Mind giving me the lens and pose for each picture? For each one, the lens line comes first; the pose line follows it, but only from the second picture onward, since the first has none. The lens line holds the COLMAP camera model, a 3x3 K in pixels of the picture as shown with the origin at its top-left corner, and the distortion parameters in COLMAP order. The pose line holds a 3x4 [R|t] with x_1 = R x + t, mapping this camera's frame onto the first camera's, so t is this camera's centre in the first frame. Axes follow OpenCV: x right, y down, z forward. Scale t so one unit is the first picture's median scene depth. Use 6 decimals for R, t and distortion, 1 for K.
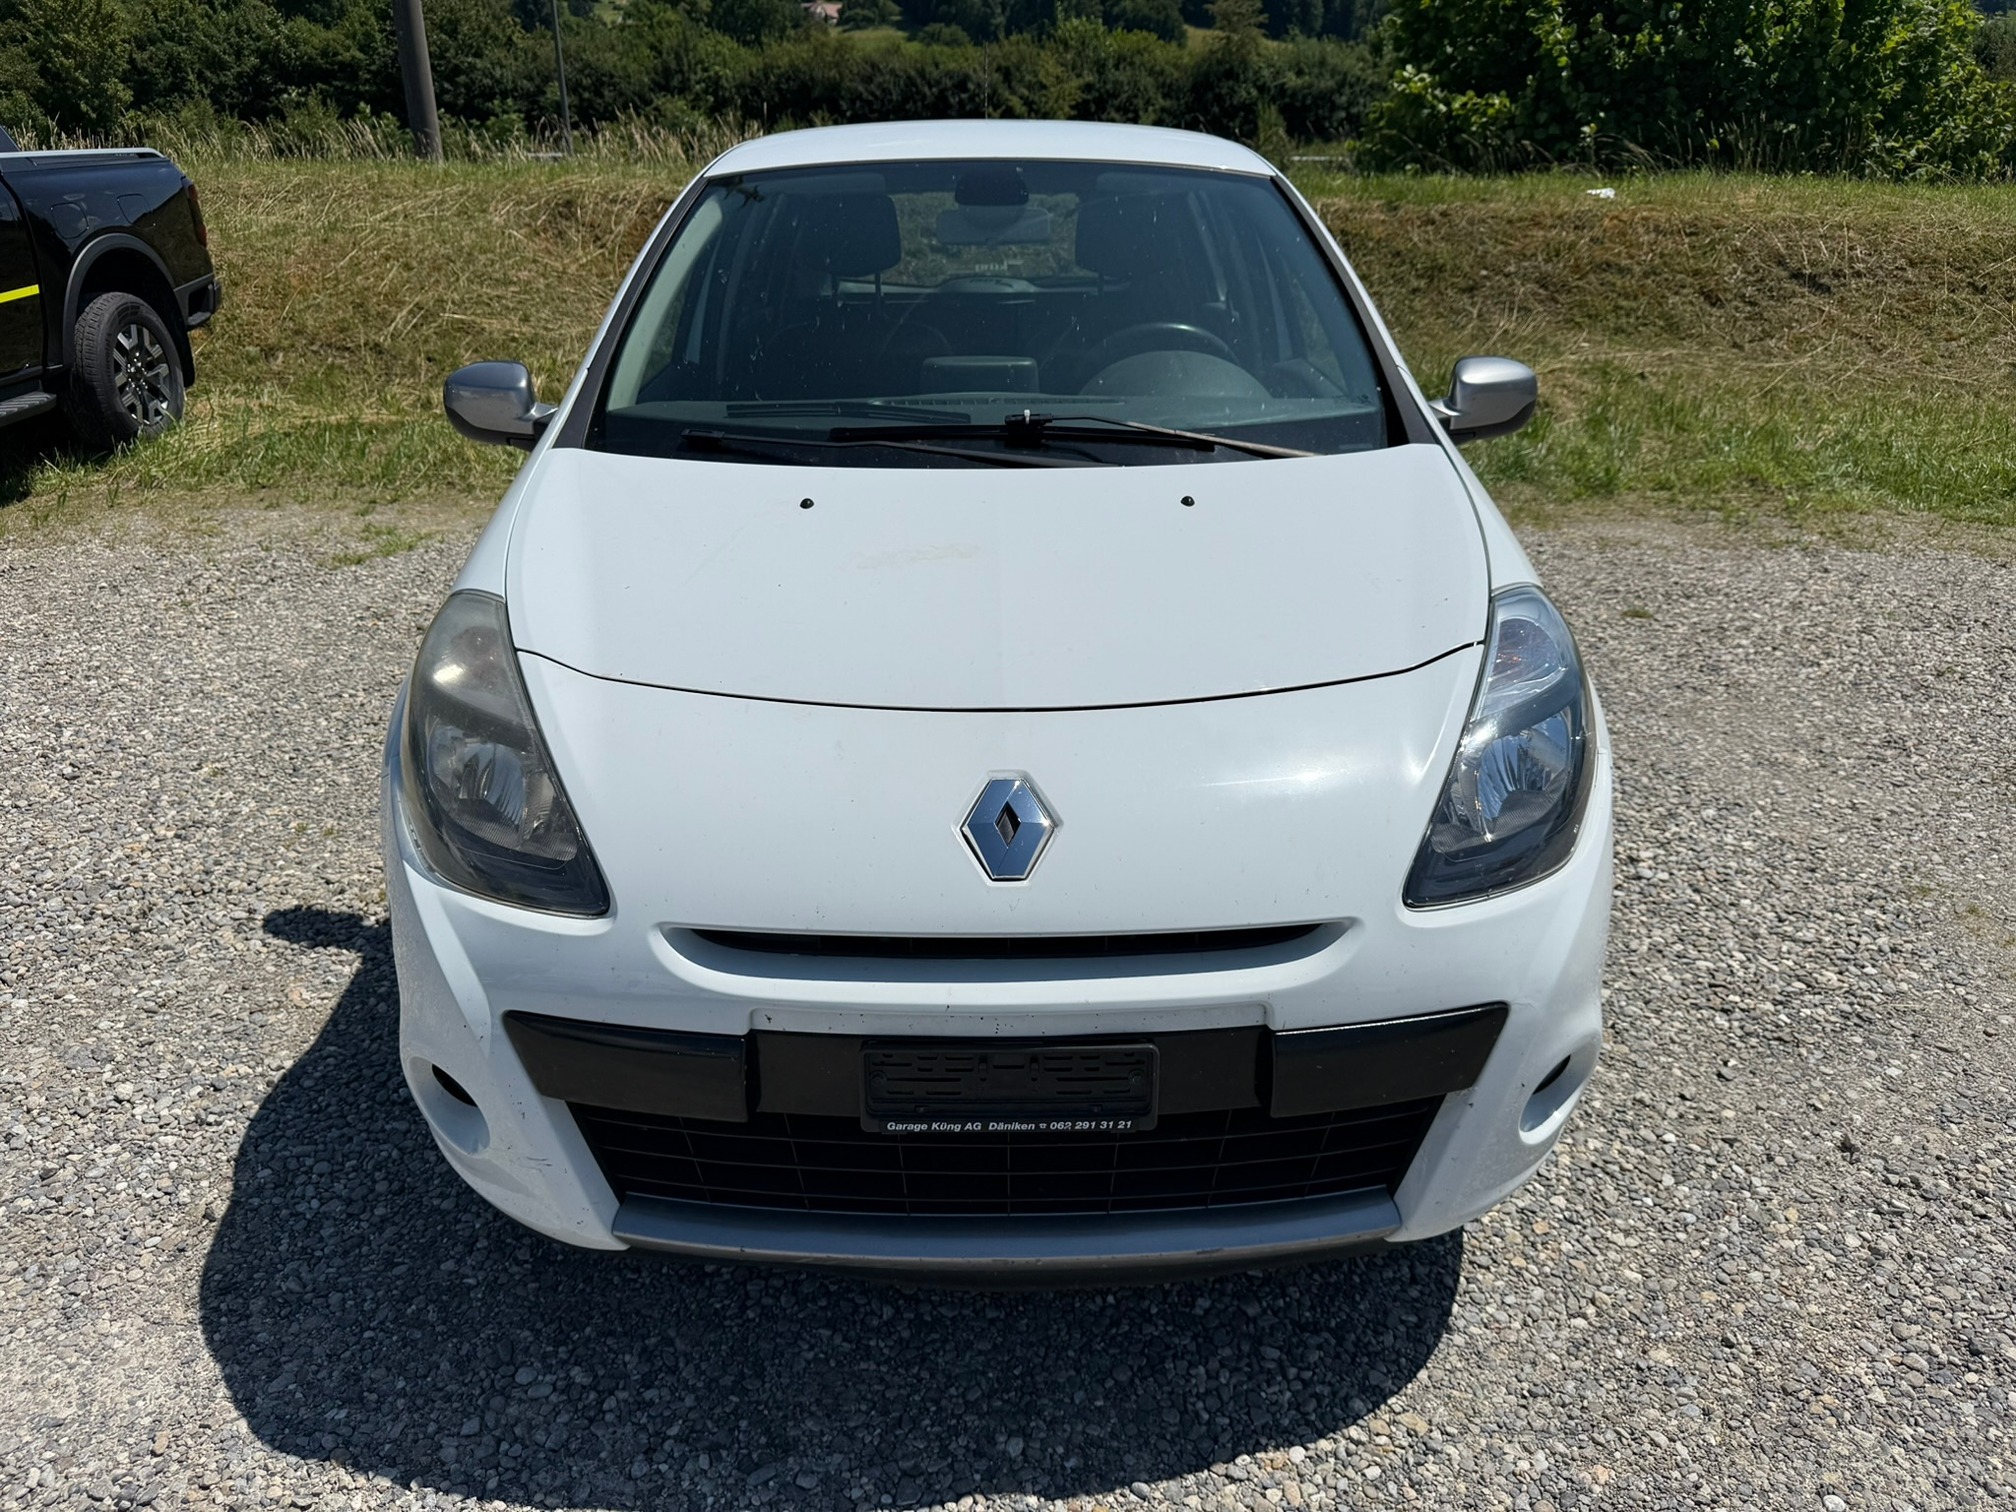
lens RADIAL K [[1443.9, 0, 1011.0], [0, 1443.9, 756.7], [0, 0, 1]] dist [0.024106, -0.018476]
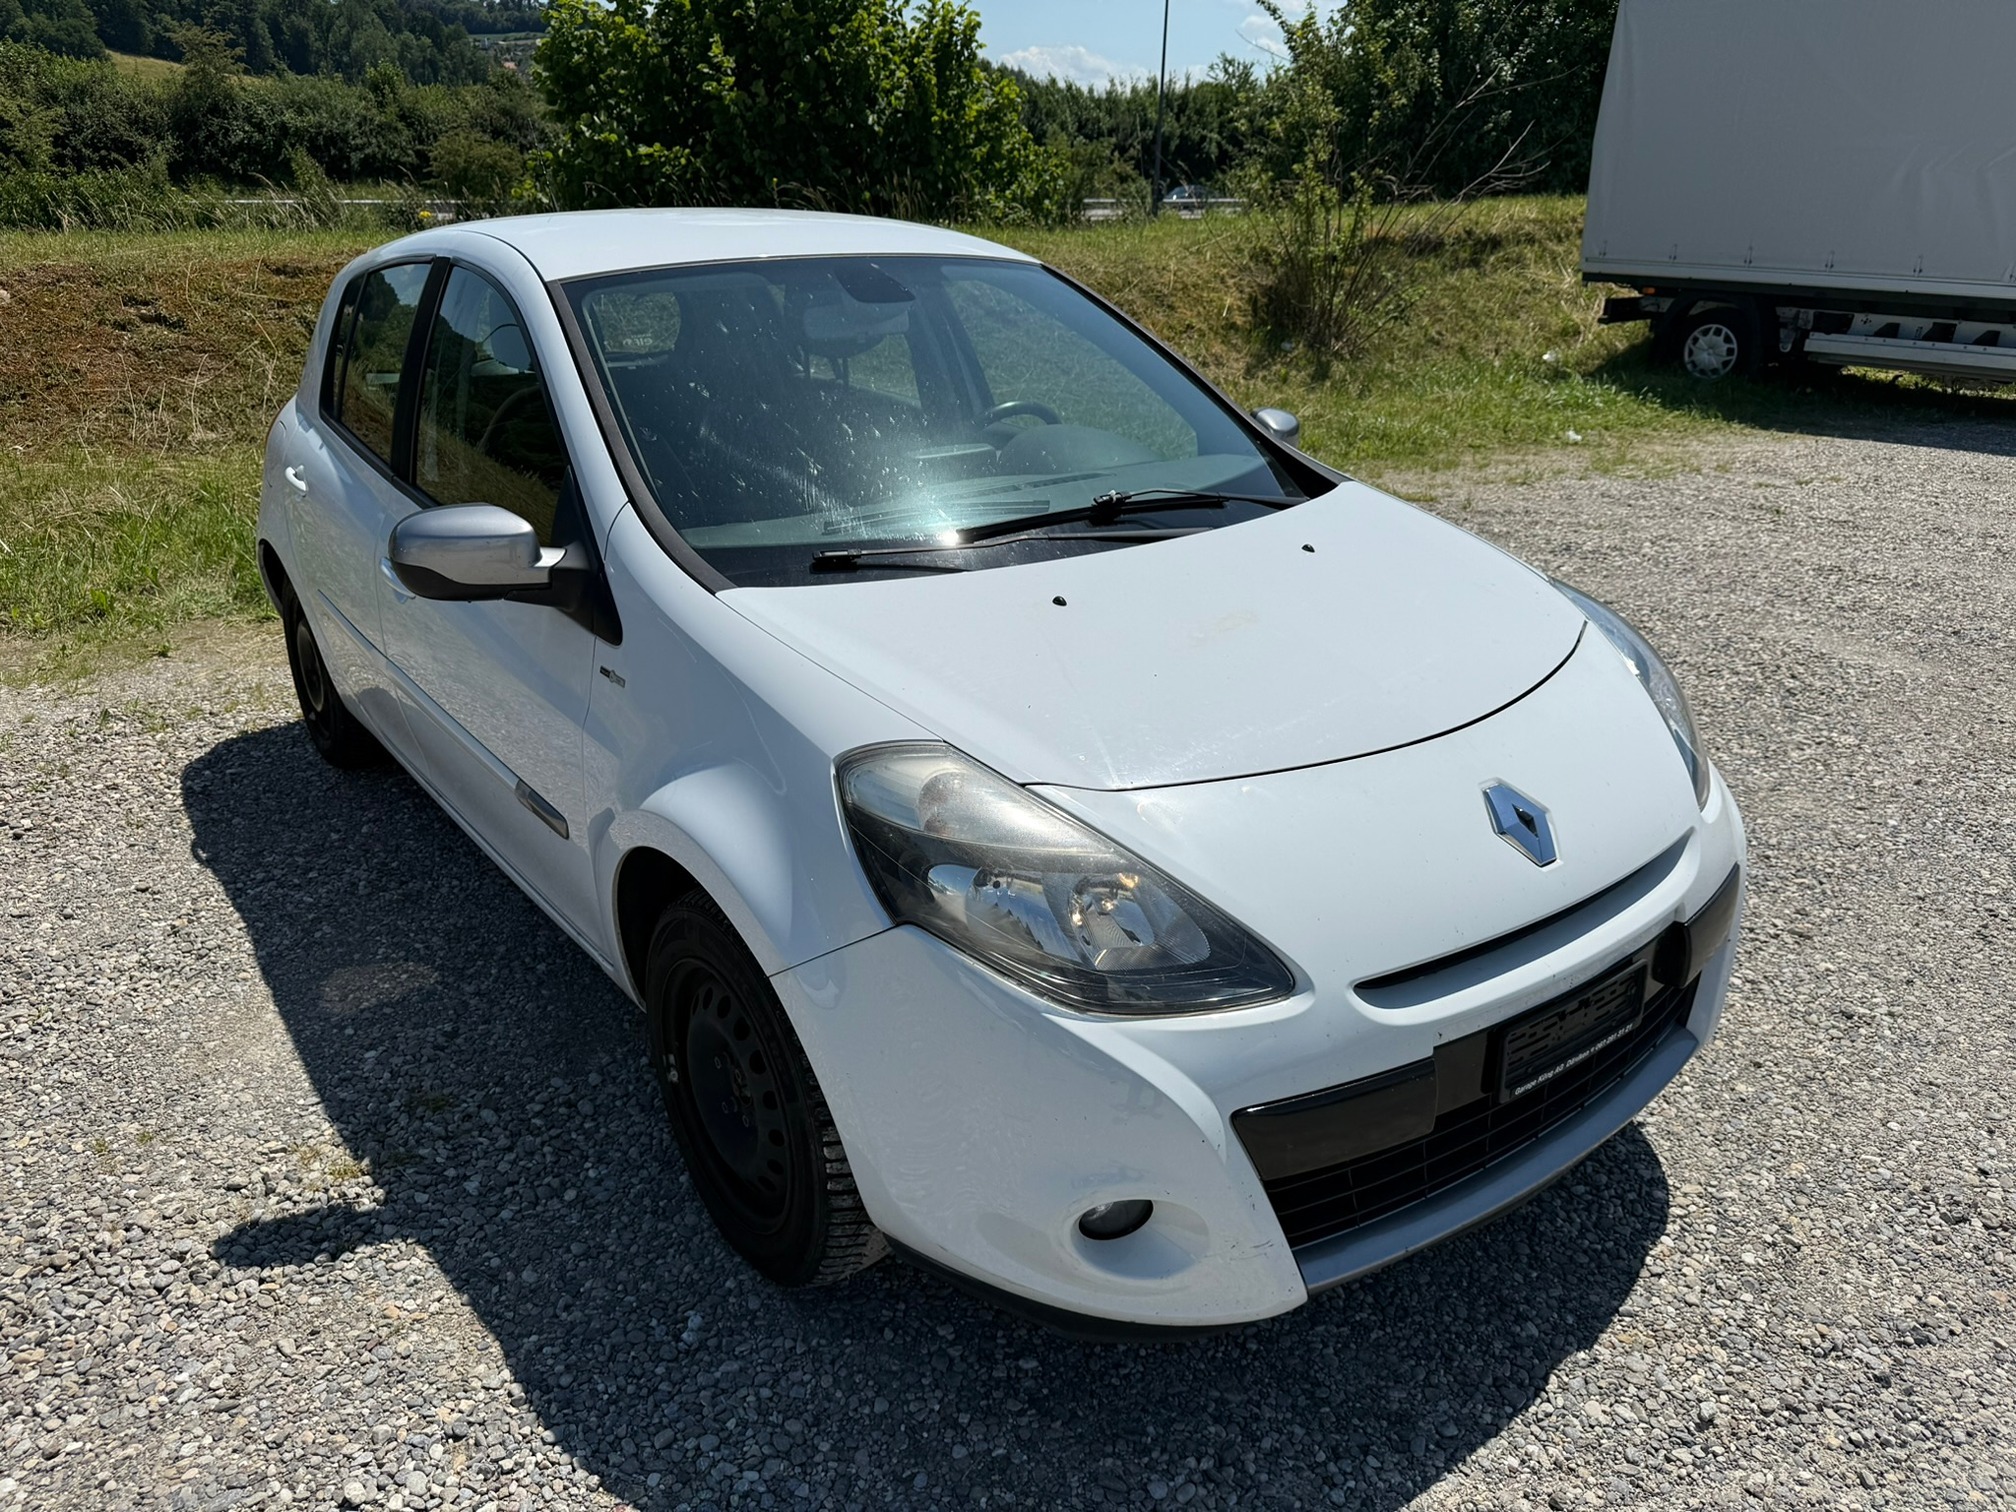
lens RADIAL K [[1443.9, 0, 977.3], [0, 1443.9, 767.1], [0, 0, 1]] dist [0.024106, -0.018476]
pose [[0.813463, -0.221482, 0.537795, -0.155902], [0.229985, 0.971786, 0.052342, -0.025372], [-0.534214, 0.081106, 0.841449, 0.032038]]
